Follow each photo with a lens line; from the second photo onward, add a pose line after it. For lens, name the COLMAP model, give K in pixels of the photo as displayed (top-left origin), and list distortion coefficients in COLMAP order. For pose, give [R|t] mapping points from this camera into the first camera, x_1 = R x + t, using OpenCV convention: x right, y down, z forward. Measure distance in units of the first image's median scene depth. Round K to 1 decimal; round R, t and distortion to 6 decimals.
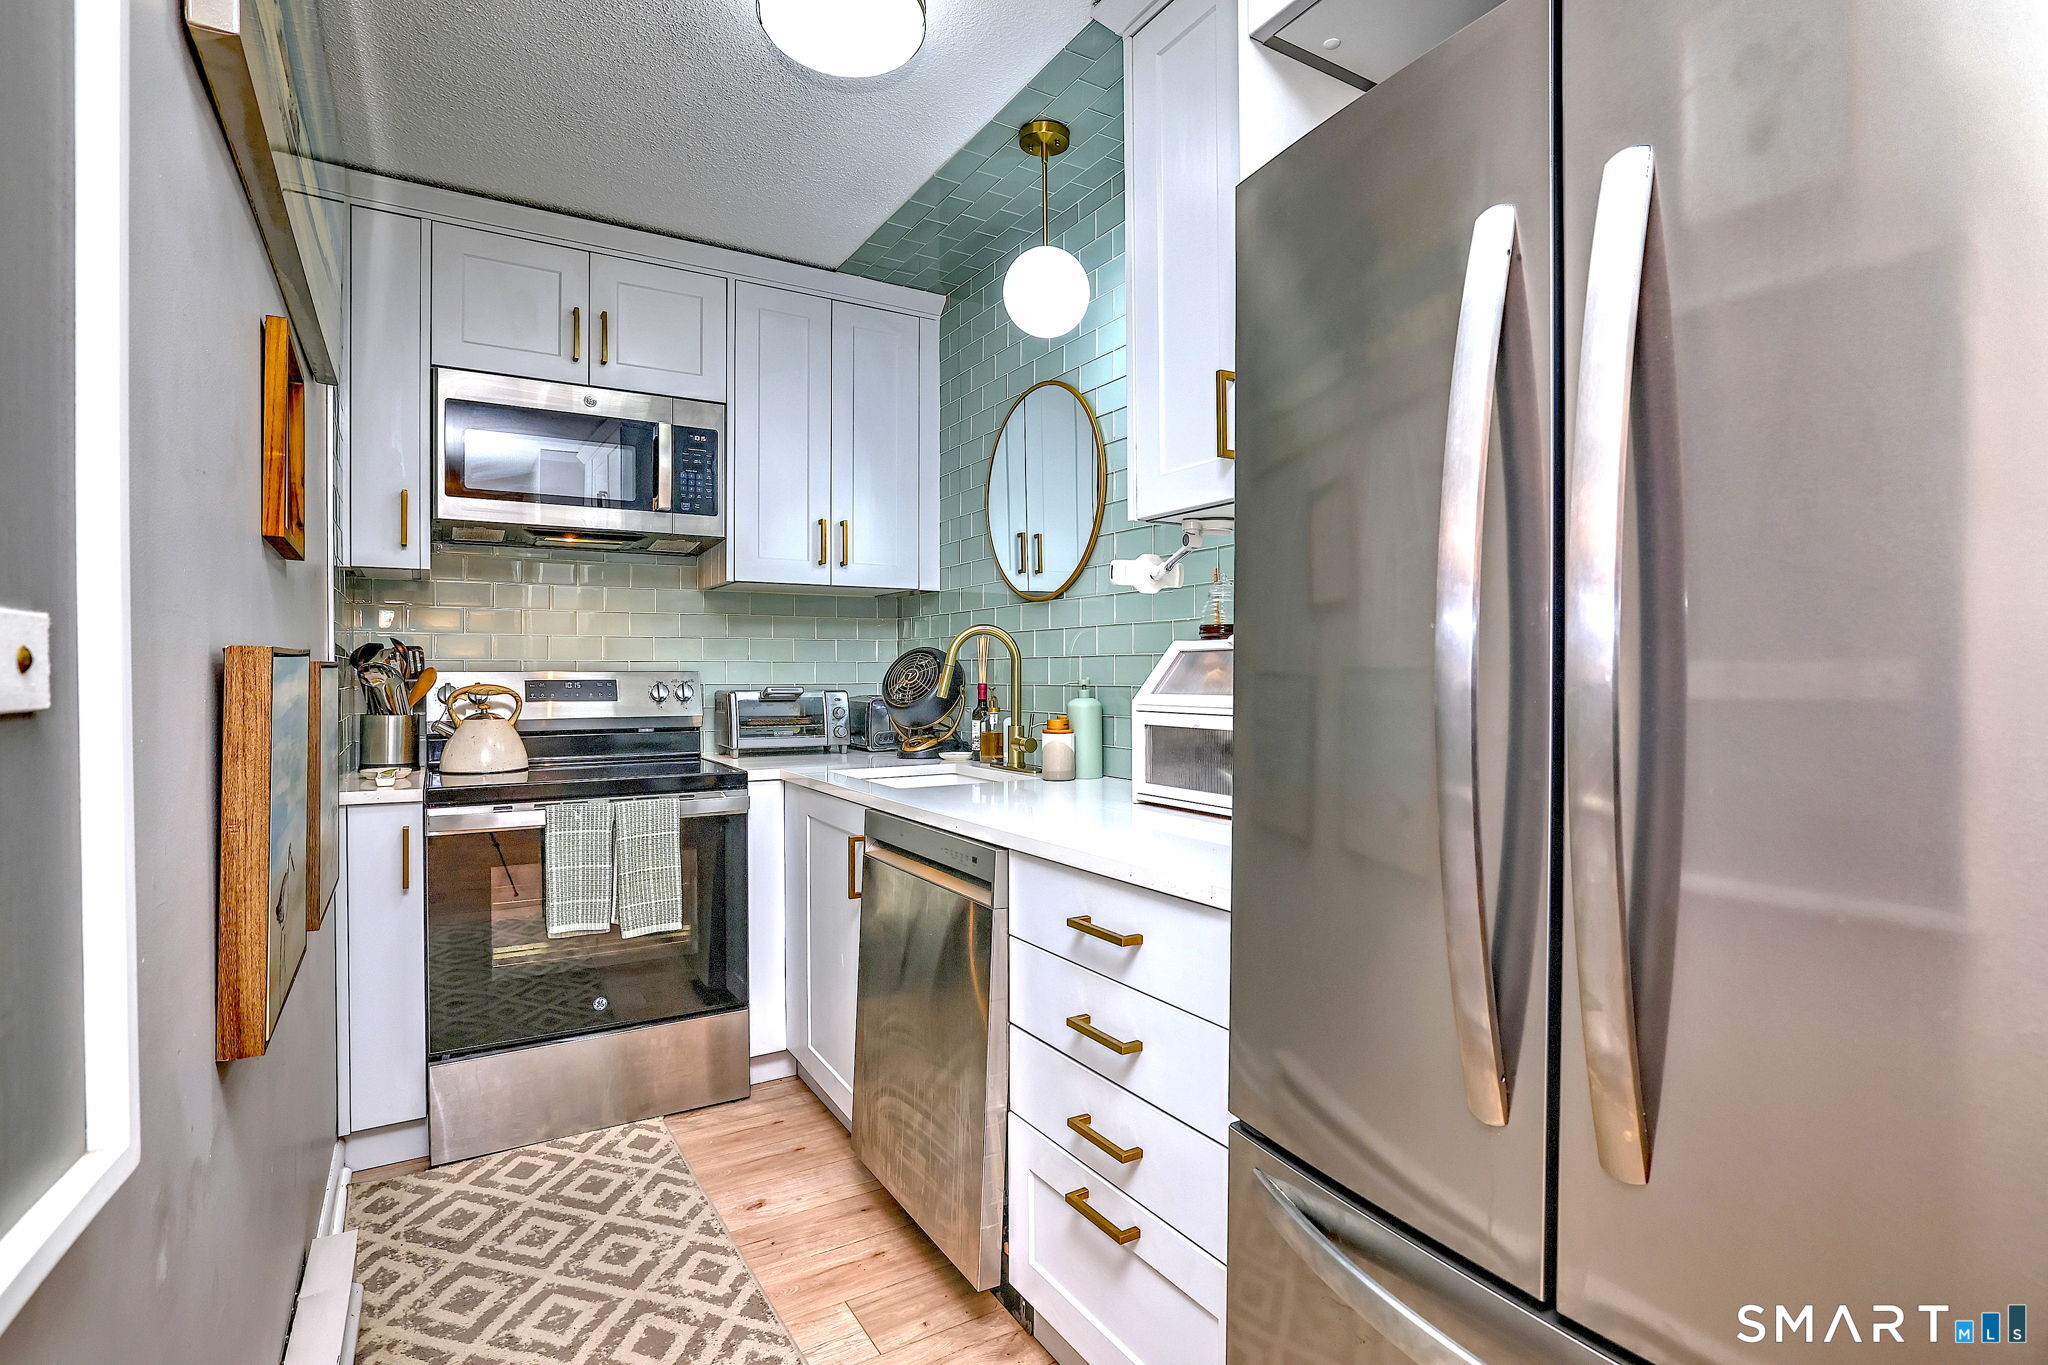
lens RADIAL K [[986.8, 0, 1039.6], [0, 986.8, 672.5], [0, 0, 1]] dist [-0.021287, 0.000263]
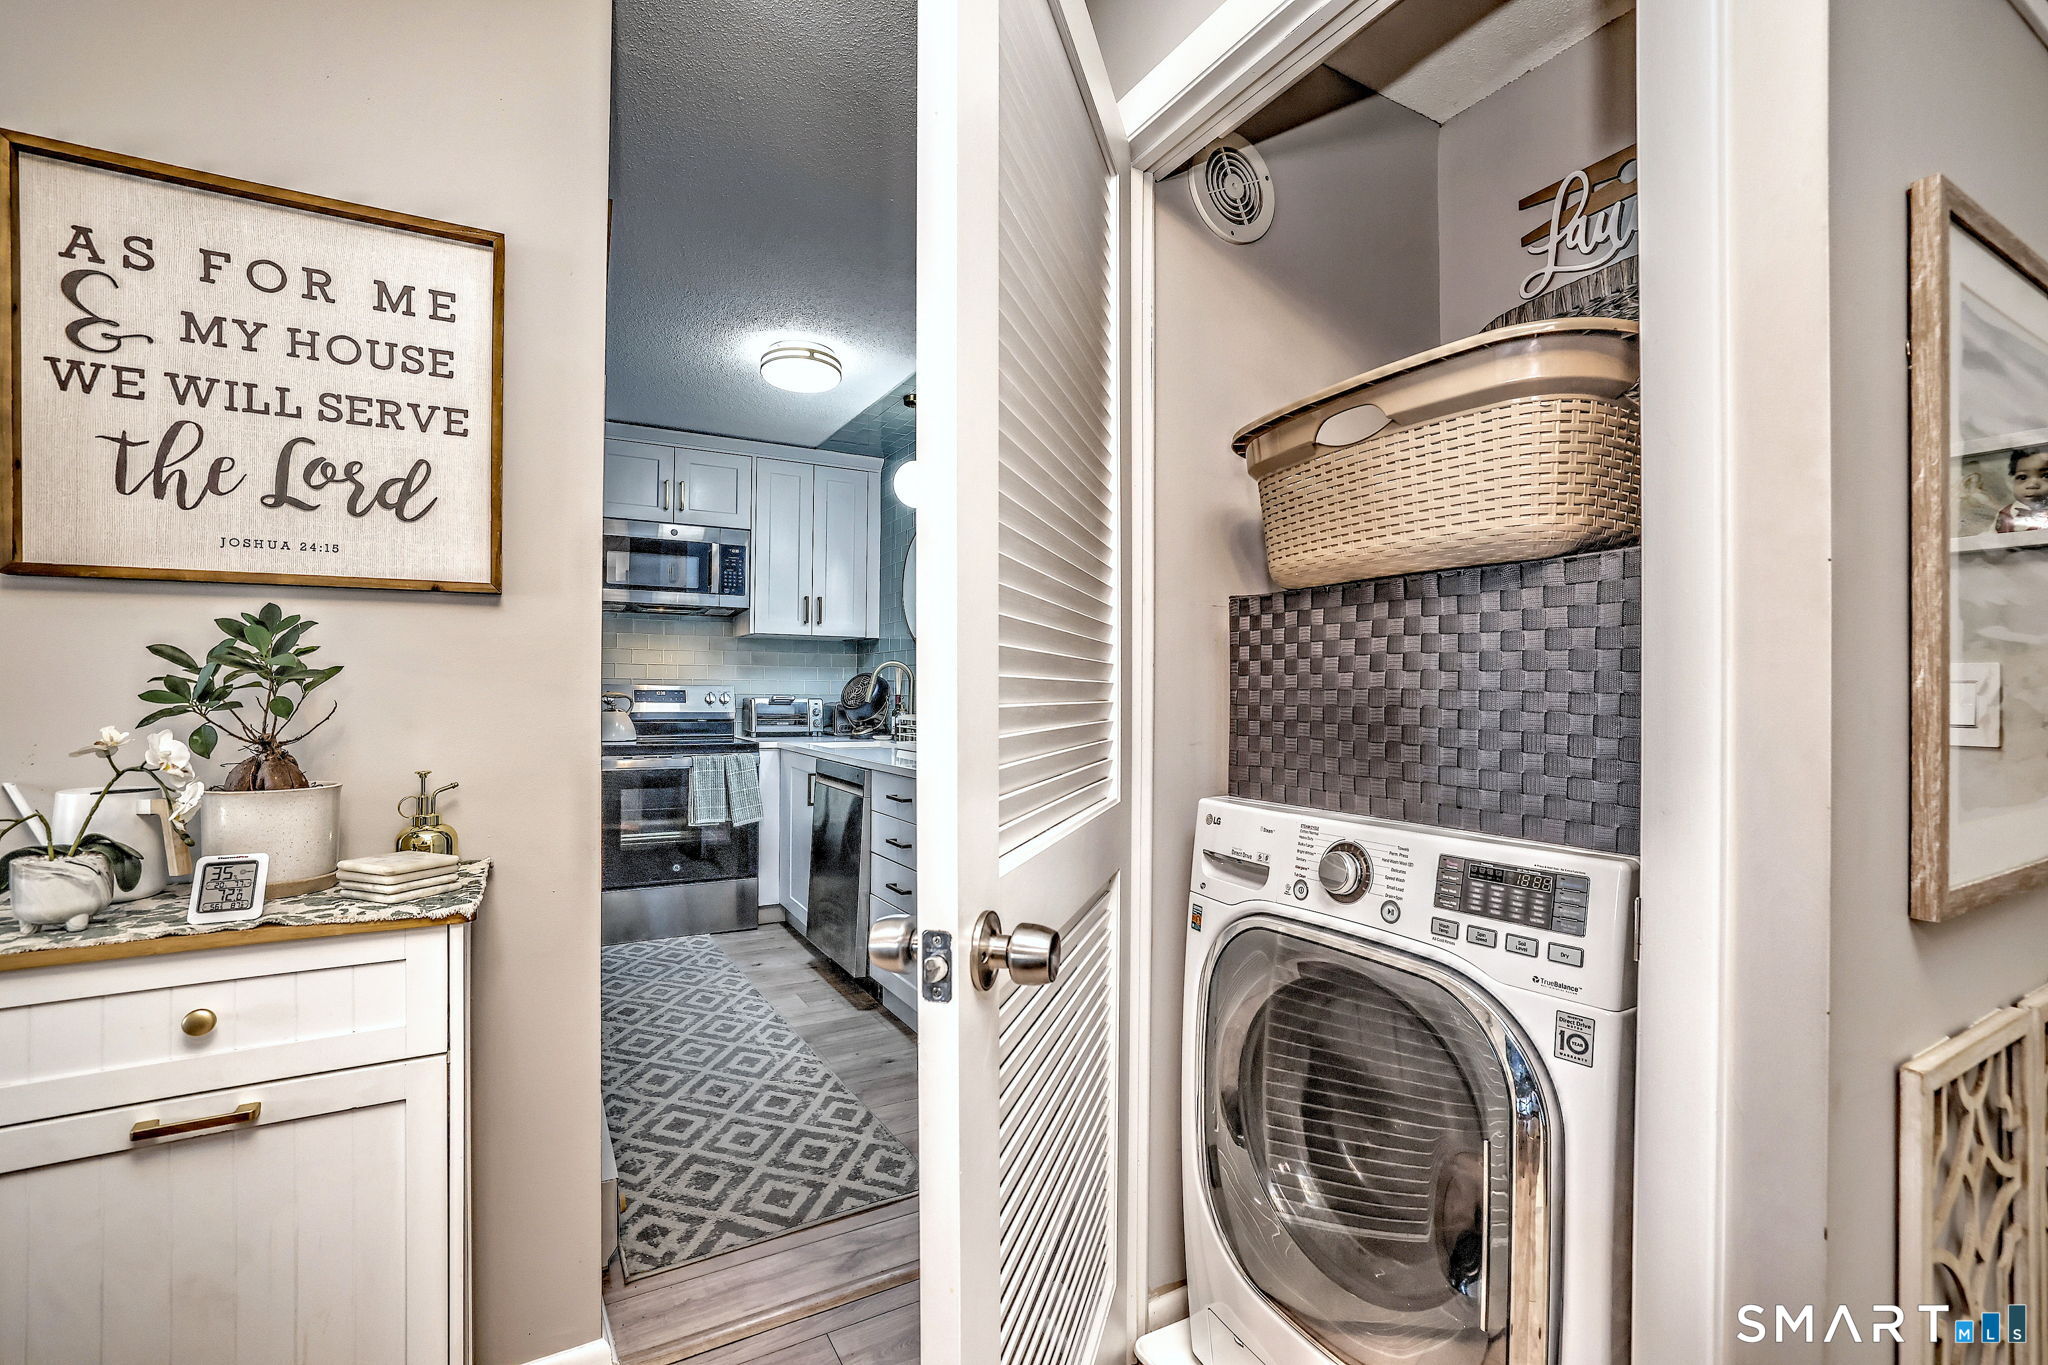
lens RADIAL K [[897.5, 0, 1011.0], [0, 897.5, 687.1], [0, 0, 1]] dist [-0.045464, 0.016472]
pose [[0.999171, 0.010936, -0.039222, 0.211243], [-0.011161, 0.999922, -0.005532, 0.004446], [0.039158, 0.005966, 0.999215, -0.570100]]
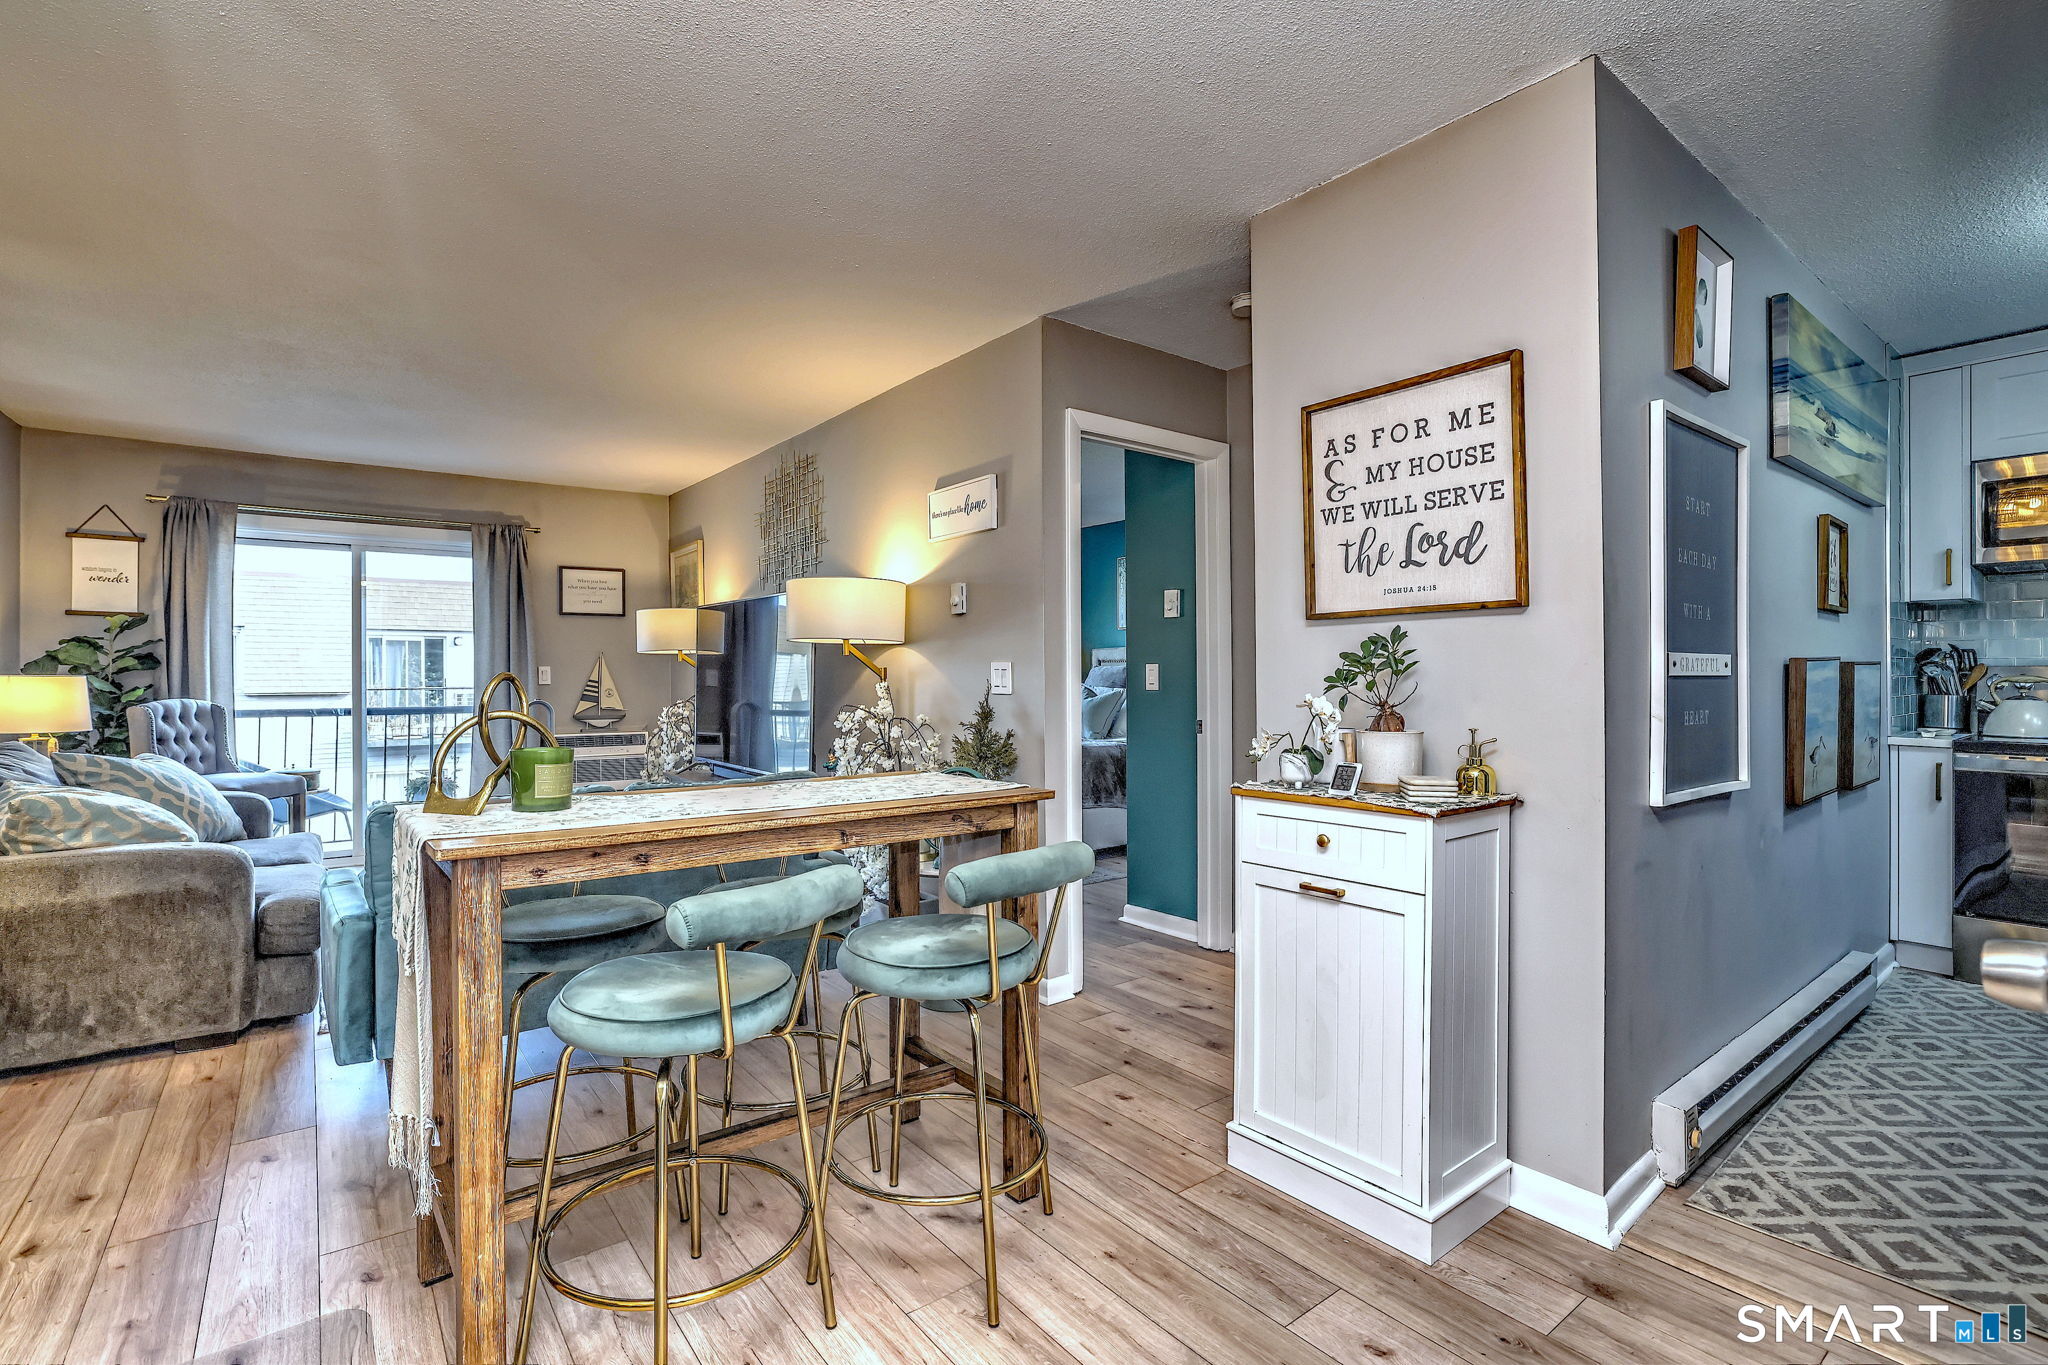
lens RADIAL K [[933.6, 0, 1003.9], [0, 933.6, 682.3], [0, 0, 1]] dist [-0.037301, 0.017329]
pose [[0.089768, 0.011726, -0.995894, 0.592844], [0.002615, 0.999924, 0.012009, 0.002923], [0.995959, -0.003682, 0.089730, -0.557142]]
